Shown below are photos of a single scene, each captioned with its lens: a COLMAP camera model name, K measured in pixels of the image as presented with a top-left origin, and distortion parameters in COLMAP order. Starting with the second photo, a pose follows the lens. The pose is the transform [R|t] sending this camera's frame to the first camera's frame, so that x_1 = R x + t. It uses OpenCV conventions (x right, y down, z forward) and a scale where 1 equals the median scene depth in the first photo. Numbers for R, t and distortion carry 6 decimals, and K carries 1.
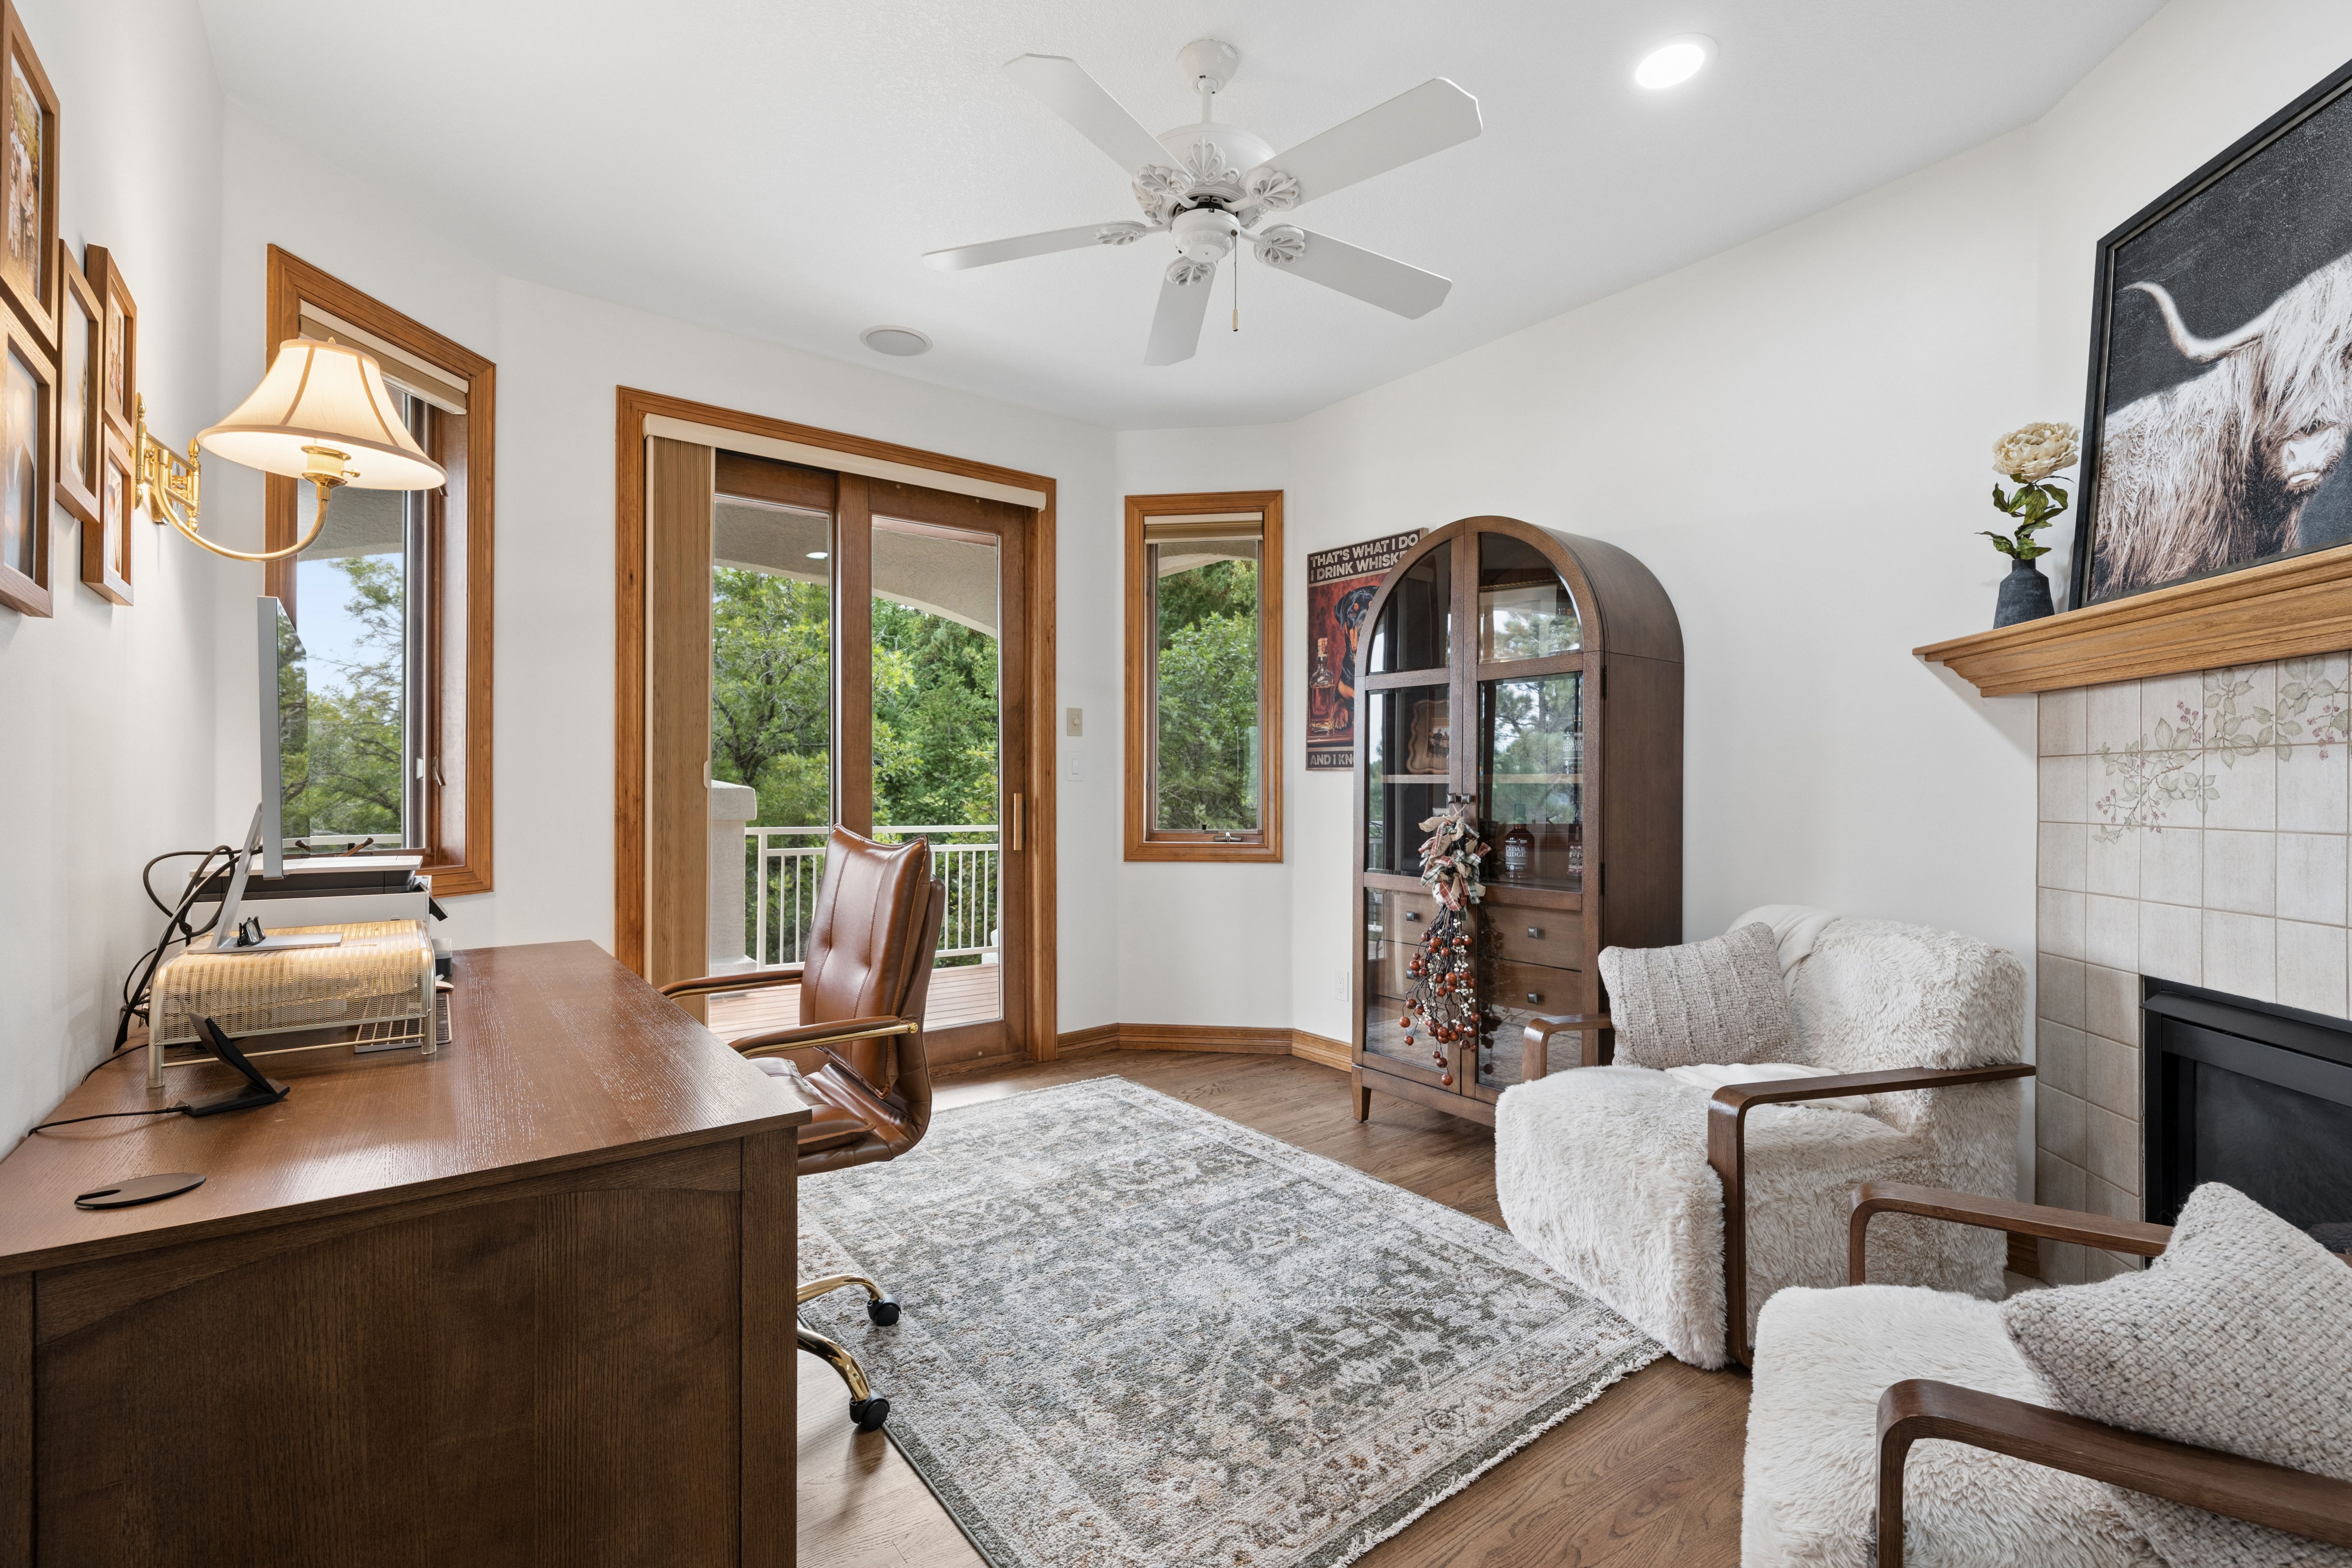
lens RADIAL K [[1060.9, 0, 1176.1], [0, 1060.9, 789.6], [0, 0, 1]] dist [0.003417, -0.000413]
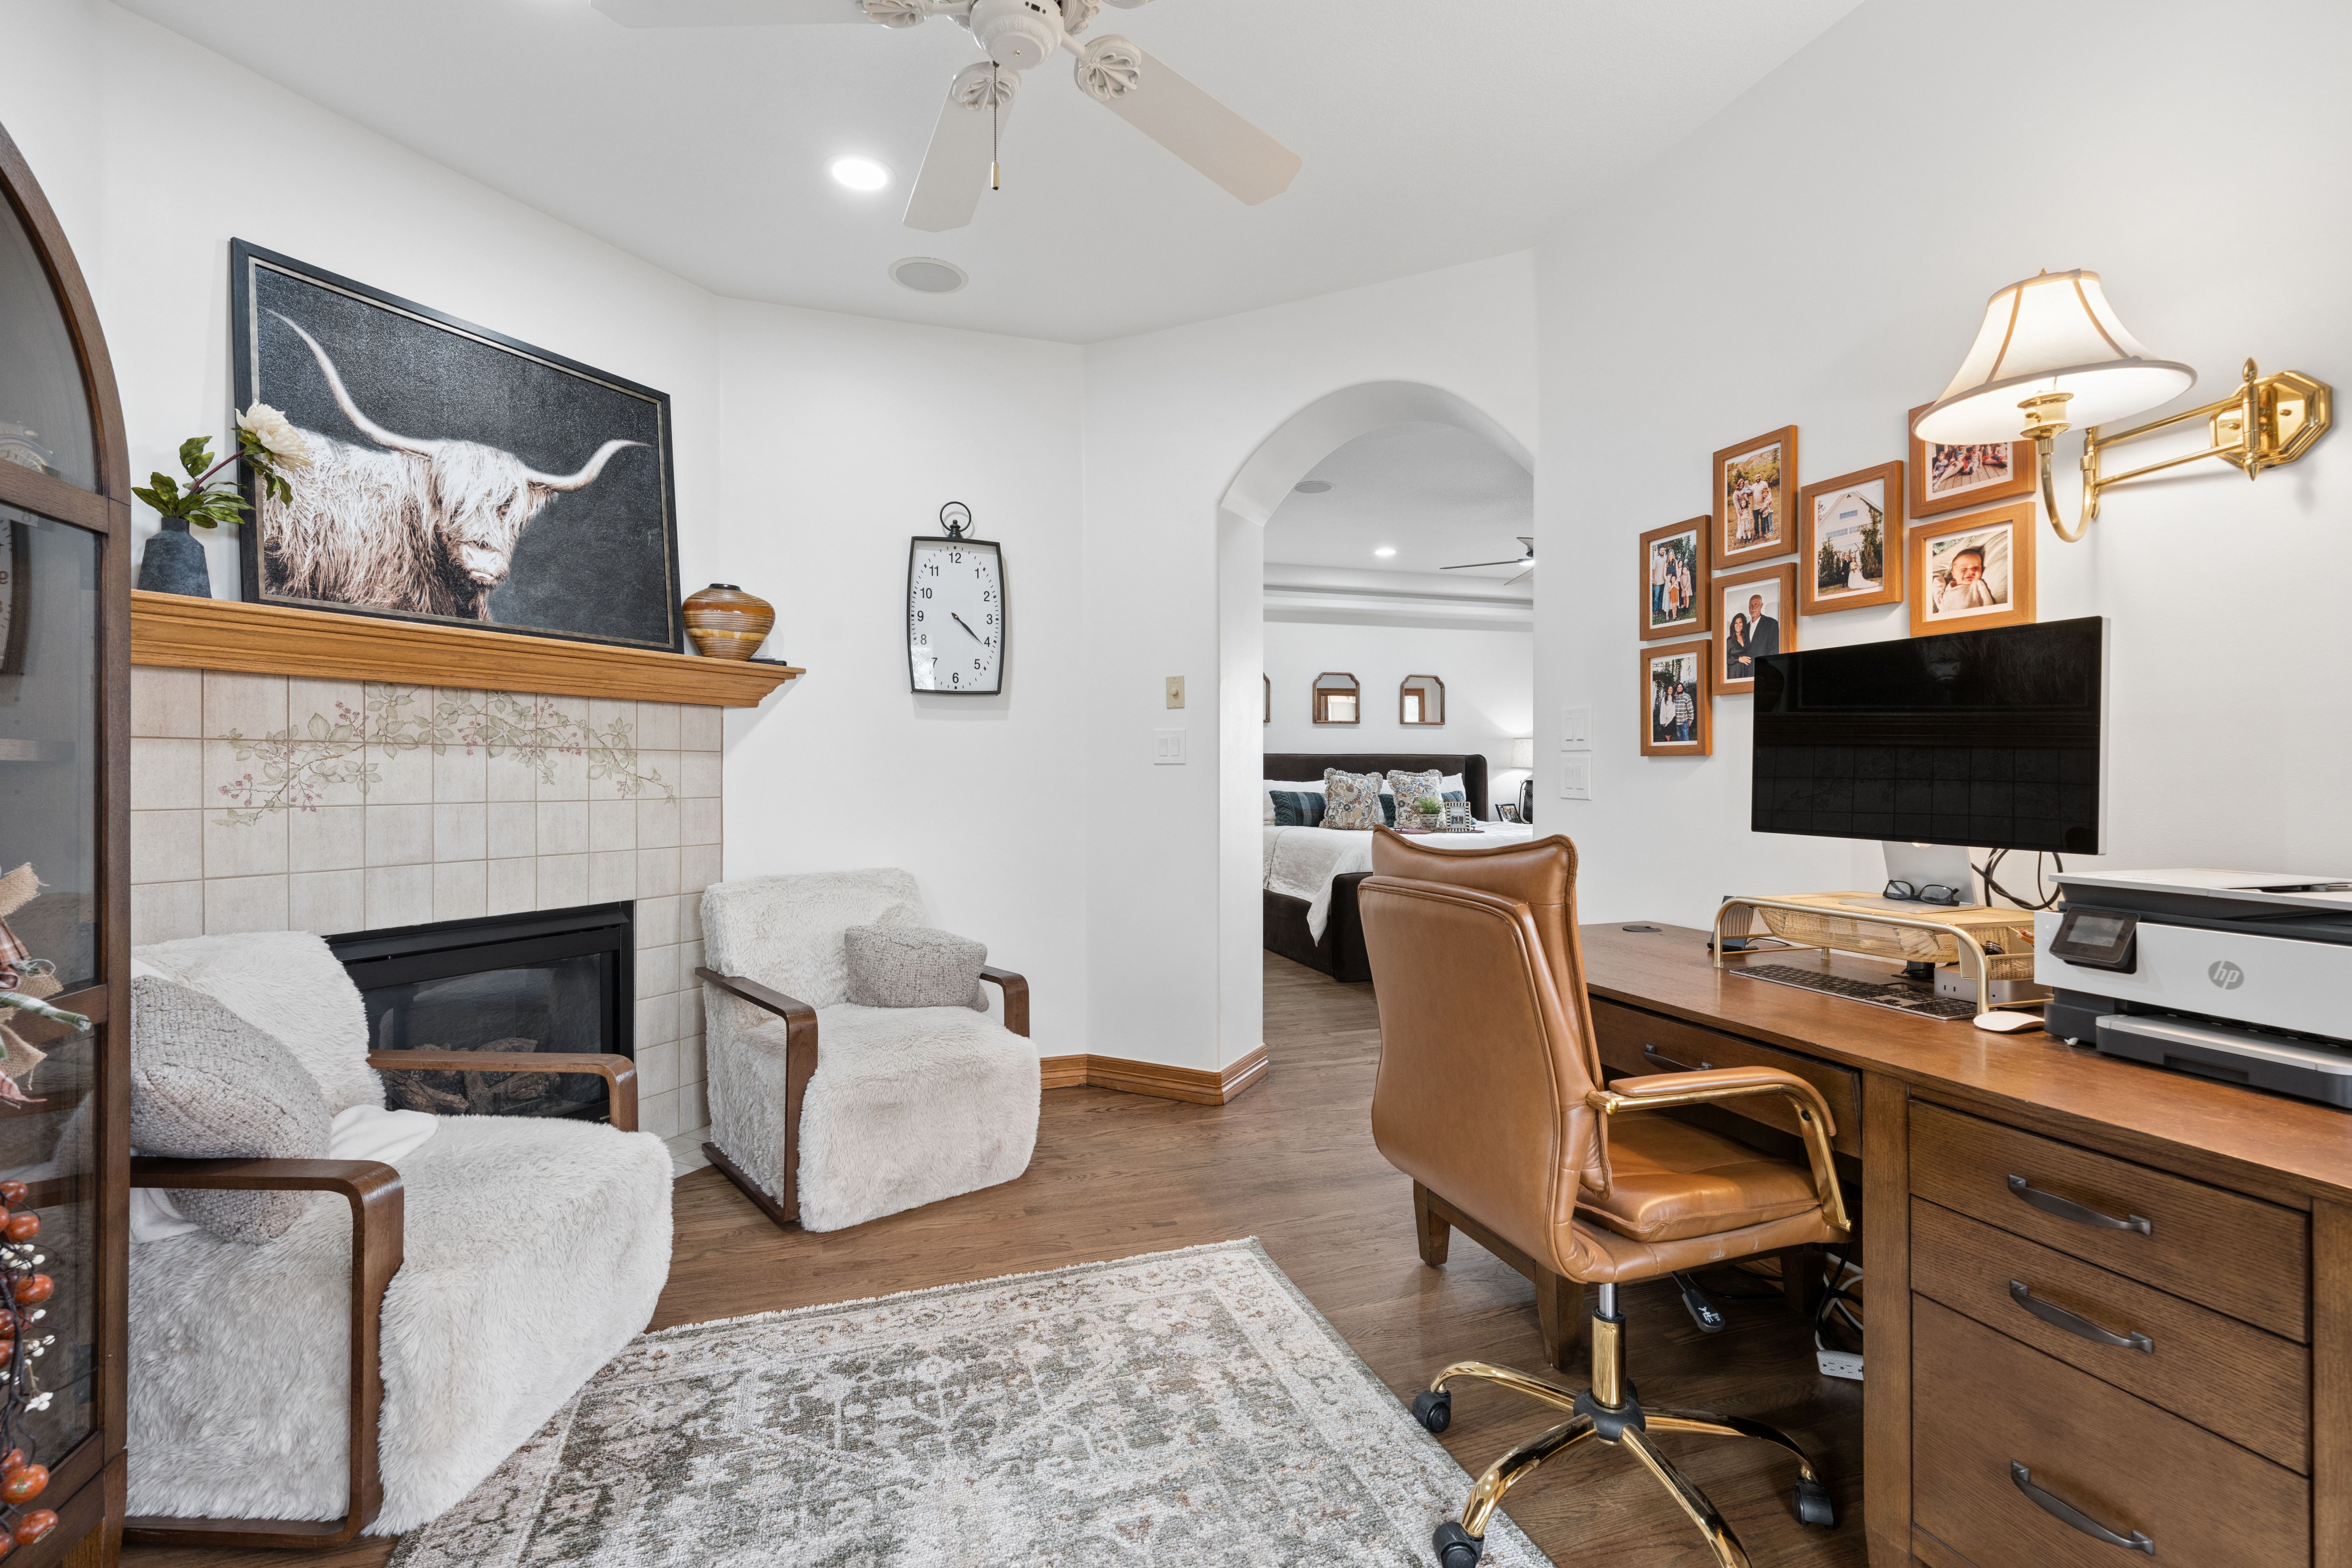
lens RADIAL K [[1060.9, 0, 1156.8], [0, 1060.9, 774.8], [0, 0, 1]] dist [0.003417, -0.000413]
pose [[-0.941989, -0.003502, 0.335627, -0.337032], [-0.003210, 0.999994, 0.001426, -0.004270], [-0.335630, 0.000266, -0.941994, 1.799123]]
